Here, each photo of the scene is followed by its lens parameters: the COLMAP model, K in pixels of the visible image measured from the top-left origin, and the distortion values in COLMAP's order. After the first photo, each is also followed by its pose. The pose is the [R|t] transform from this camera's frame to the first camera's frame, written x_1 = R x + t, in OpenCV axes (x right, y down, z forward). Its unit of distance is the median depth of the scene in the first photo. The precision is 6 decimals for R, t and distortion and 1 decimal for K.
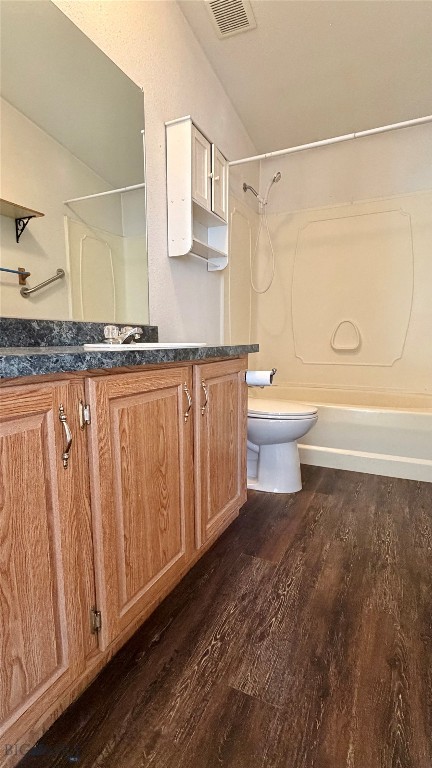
lens RADIAL K [[361.3, 0, 216.0], [0, 361.3, 384.0], [0, 0, 1]] dist [-0.000991, 0.000757]
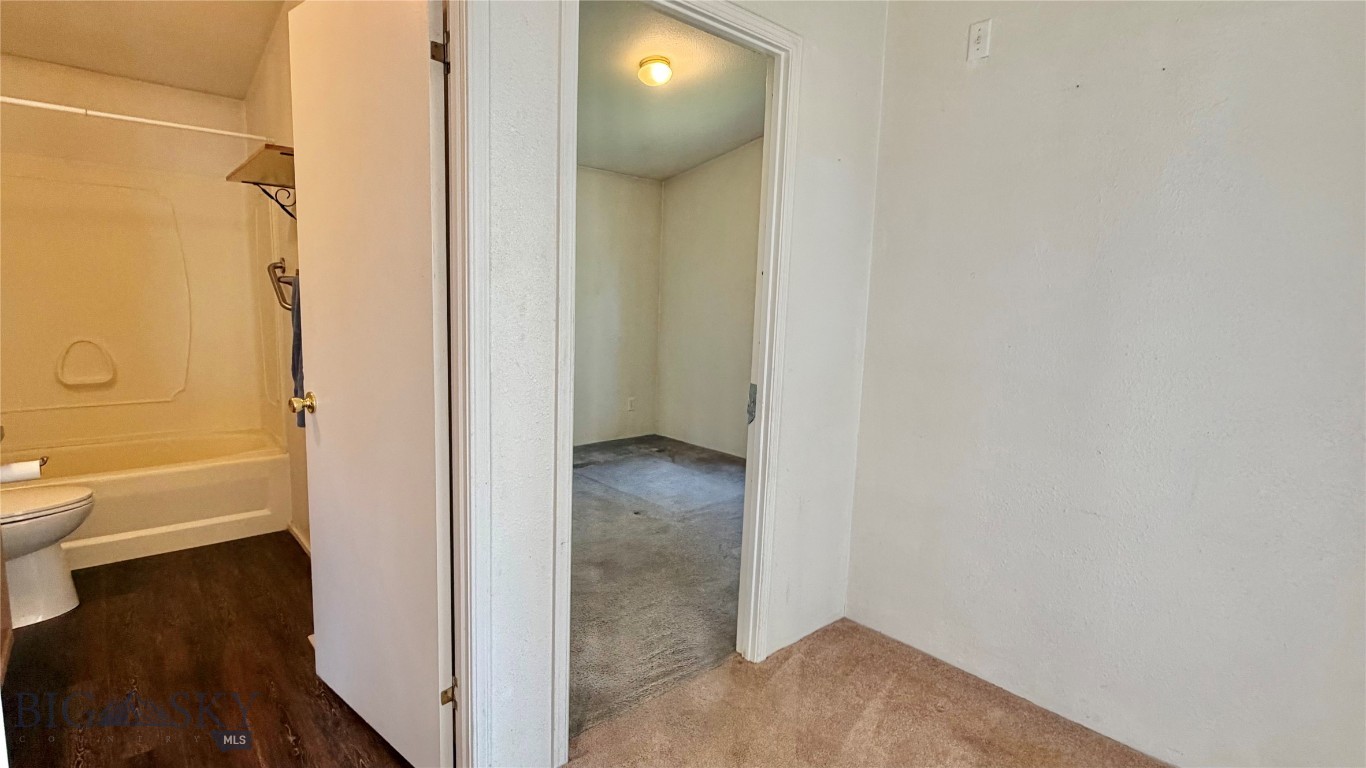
lens RADIAL K [[642.7, 0, 682.8], [0, 642.7, 386.9], [0, 0, 1]] dist [-0.000991, 0.000757]
pose [[0.373719, -0.112720, 0.920667, -0.466565], [0.081074, 0.992759, 0.088637, -0.161894], [-0.923992, 0.041517, 0.380152, -0.647412]]
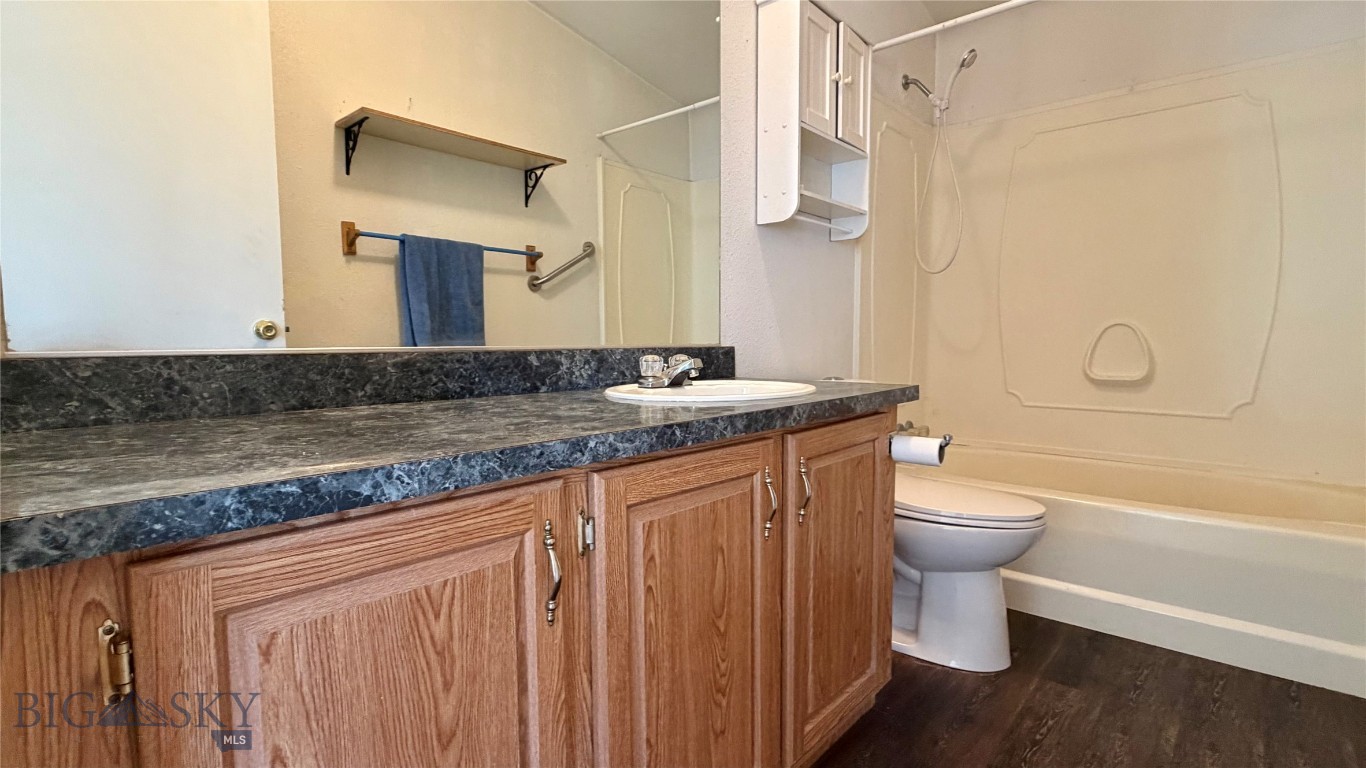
lens RADIAL K [[643.0, 0, 679.2], [0, 643.0, 386.9], [0, 0, 1]] dist [-0.002609, 0.000747]
pose [[0.962867, 0.018005, -0.269376, 0.028833], [-0.030813, 0.998583, -0.043392, -0.047283], [0.268213, 0.050081, 0.962057, -0.002580]]
